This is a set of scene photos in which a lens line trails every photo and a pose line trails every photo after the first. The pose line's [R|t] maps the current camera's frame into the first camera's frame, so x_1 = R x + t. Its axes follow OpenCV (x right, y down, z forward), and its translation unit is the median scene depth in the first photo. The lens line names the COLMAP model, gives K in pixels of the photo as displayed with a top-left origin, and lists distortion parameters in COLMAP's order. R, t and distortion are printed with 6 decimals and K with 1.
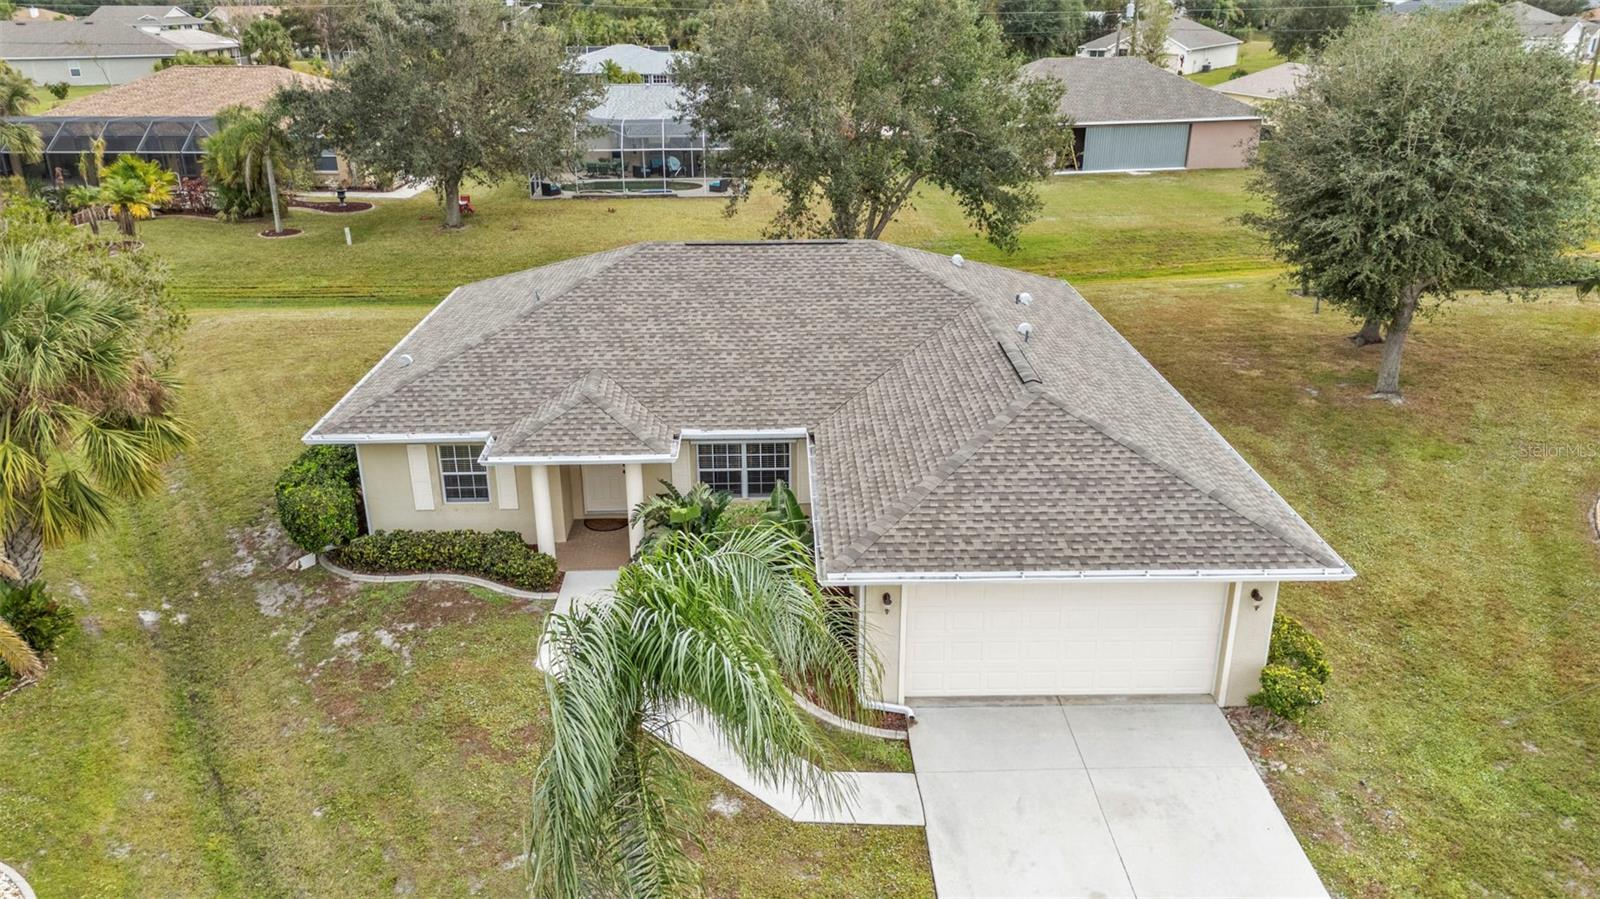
lens RADIAL K [[1165.3, 0, 798.8], [0, 1165.3, 445.4], [0, 0, 1]] dist [0.079801, -0.078378]
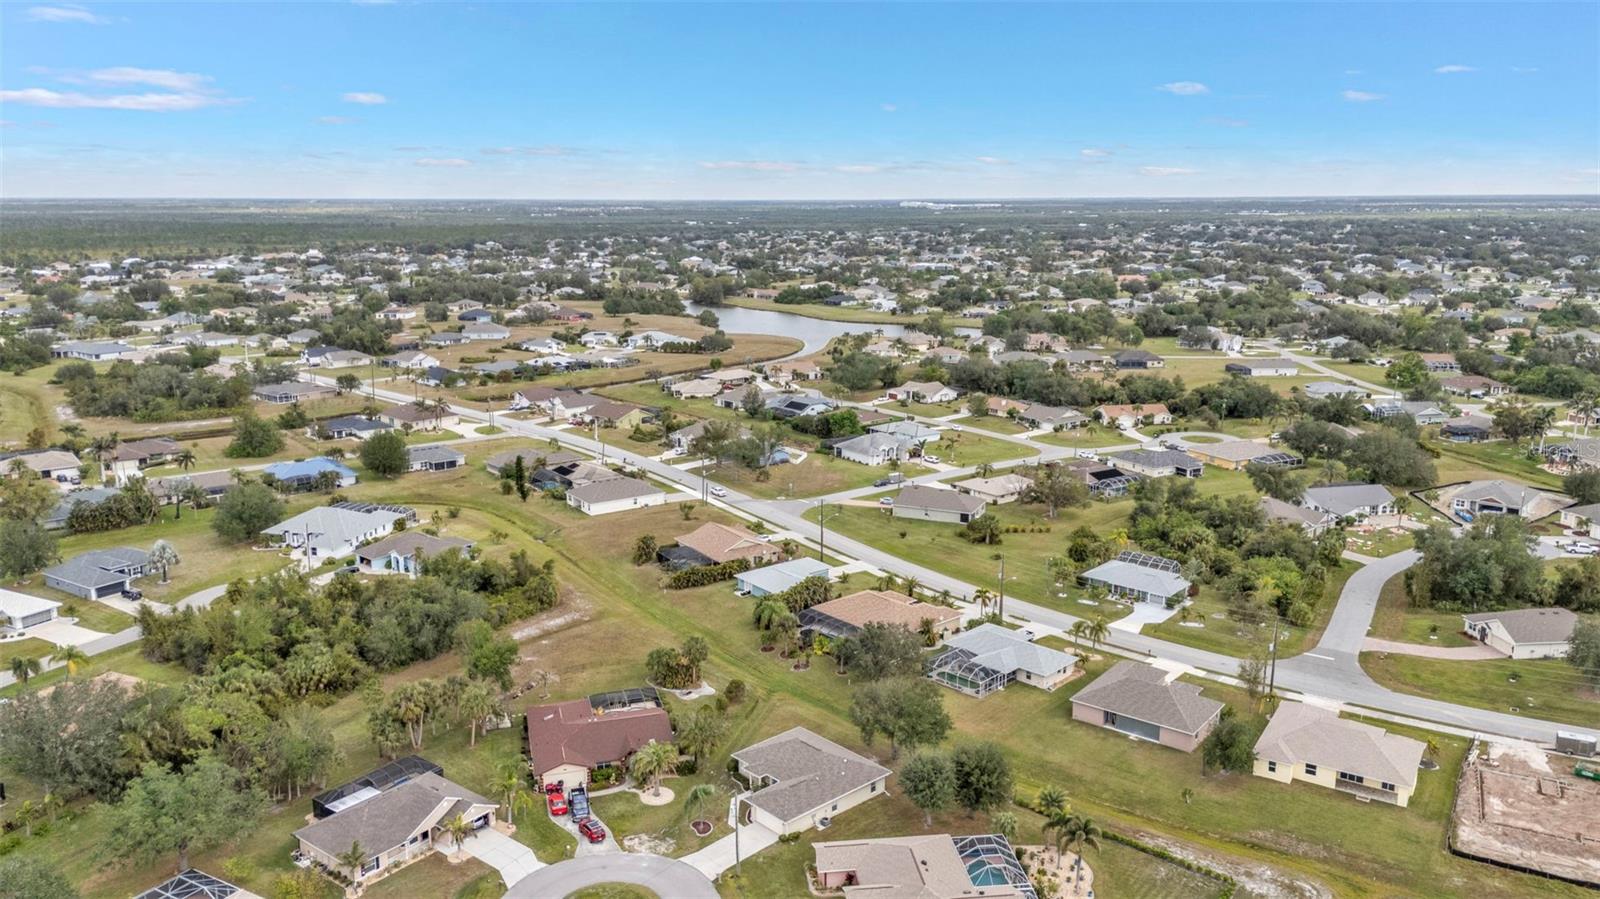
lens RADIAL K [[1165.3, 0, 799.1], [0, 1165.3, 452.4], [0, 0, 1]] dist [0.079801, -0.078378]
pose [[0.656435, 0.161254, -0.736947, 4.344851], [-0.274770, 0.960891, -0.034495, -1.492248], [0.702563, 0.225134, 0.675070, -3.526637]]
